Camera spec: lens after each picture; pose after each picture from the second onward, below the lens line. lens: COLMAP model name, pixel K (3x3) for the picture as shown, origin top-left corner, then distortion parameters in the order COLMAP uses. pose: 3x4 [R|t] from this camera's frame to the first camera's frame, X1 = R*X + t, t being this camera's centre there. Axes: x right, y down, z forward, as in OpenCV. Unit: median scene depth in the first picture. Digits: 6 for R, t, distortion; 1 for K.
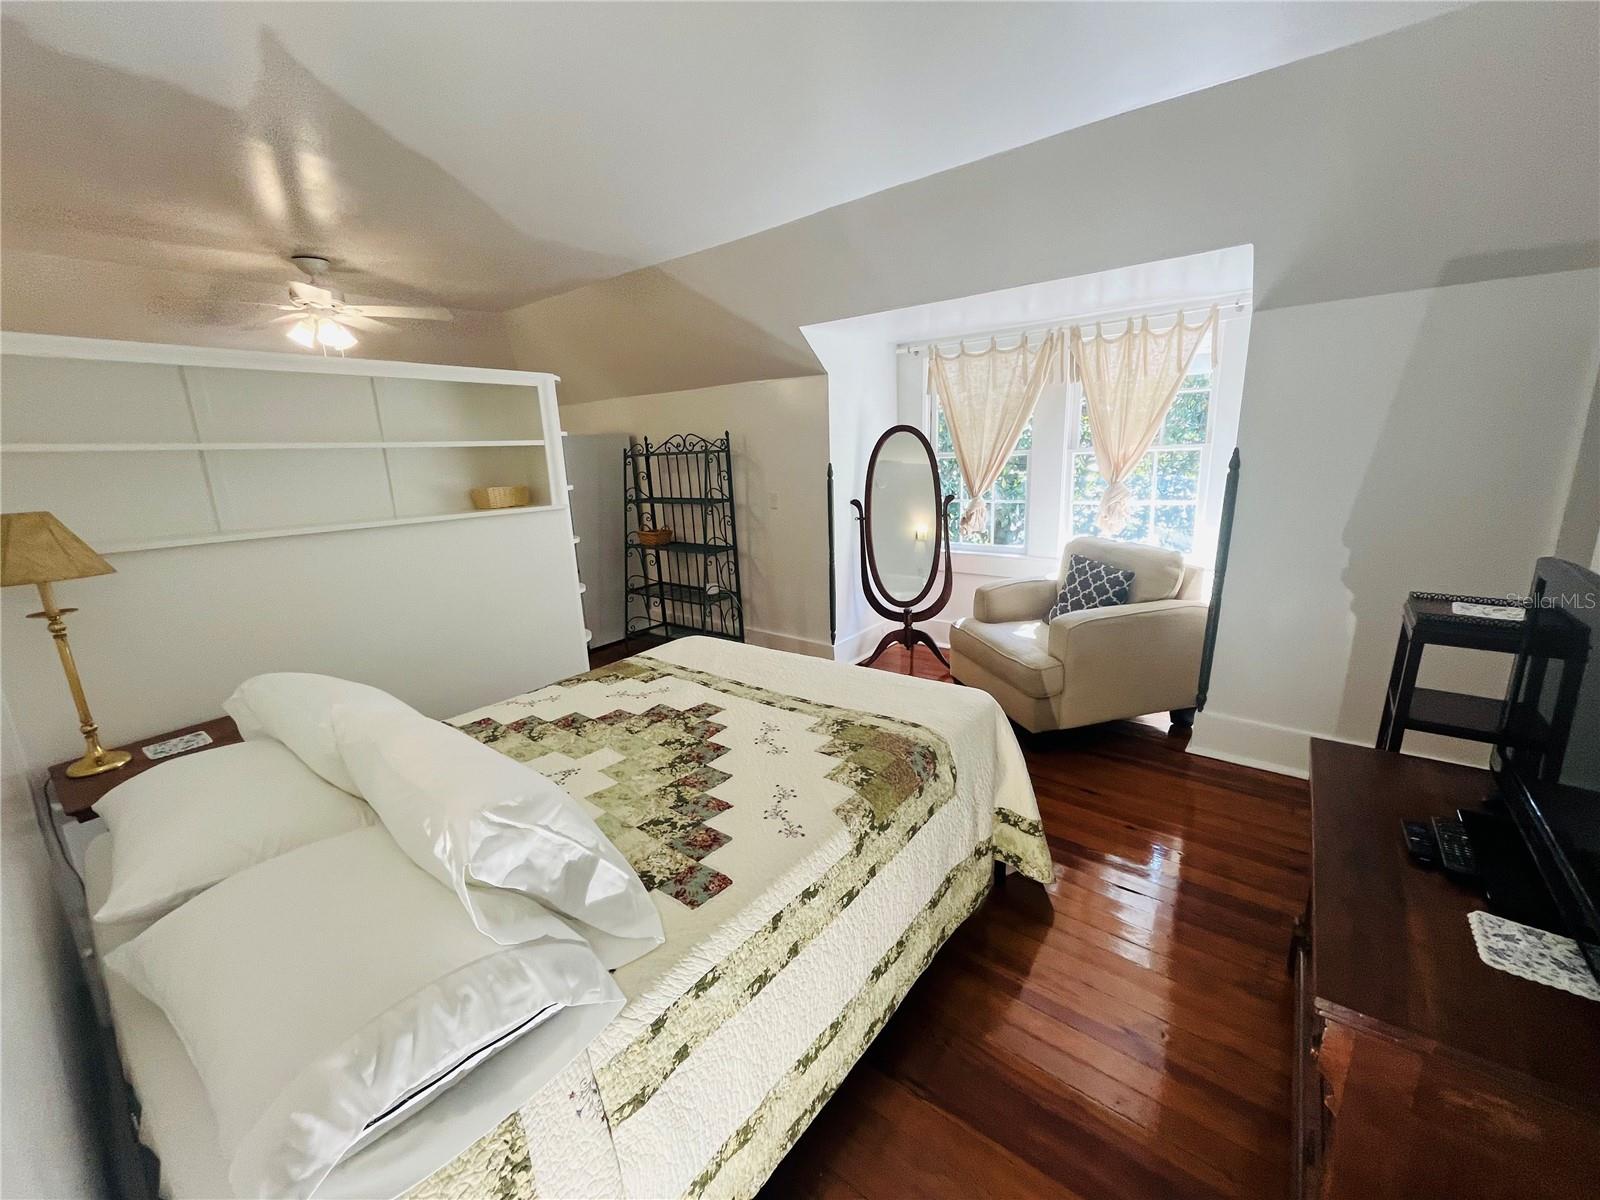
lens RADIAL K [[651.9, 0, 798.4], [0, 651.9, 606.3], [0, 0, 1]] dist [-0.000491, -0.000748]
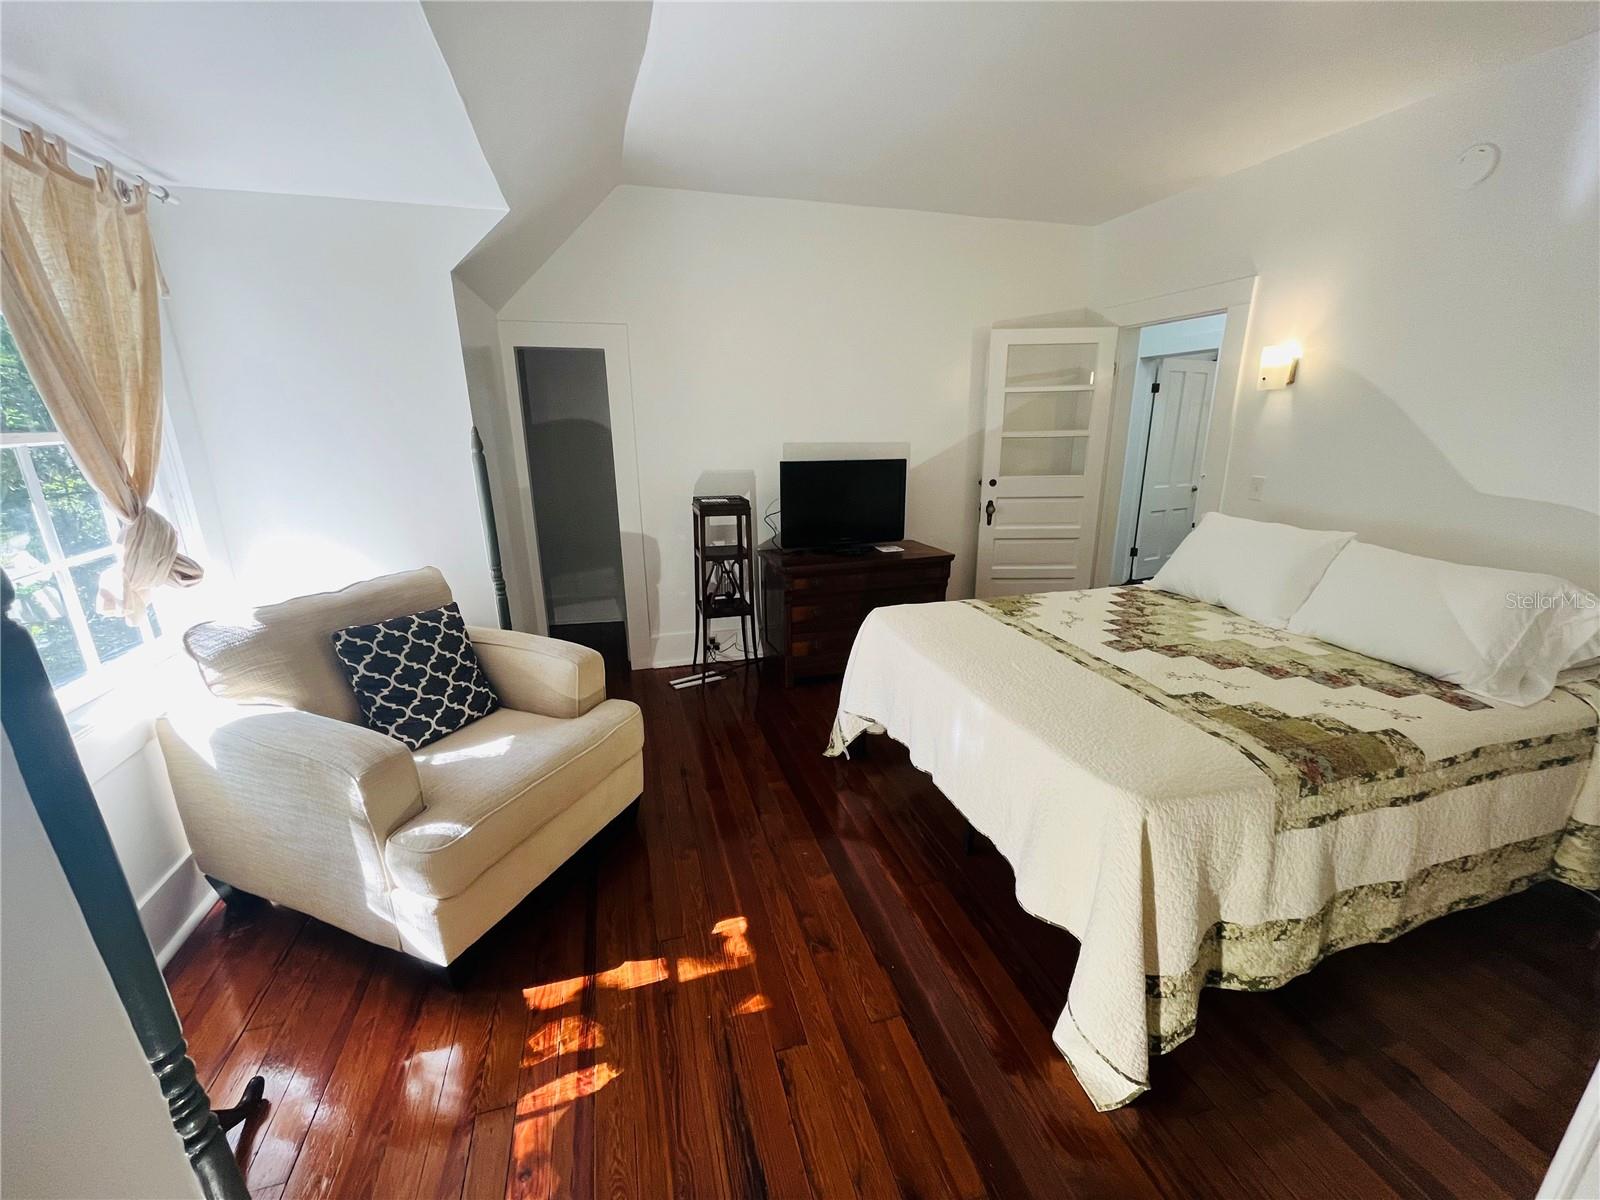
lens RADIAL K [[651.9, 0, 797.5], [0, 651.9, 607.0], [0, 0, 1]] dist [-0.000491, -0.000748]
pose [[-0.822371, -0.115373, 0.557132, -0.316638], [0.168199, 0.886156, 0.431784, -0.481977], [-0.543521, 0.448795, -0.709343, 2.176172]]
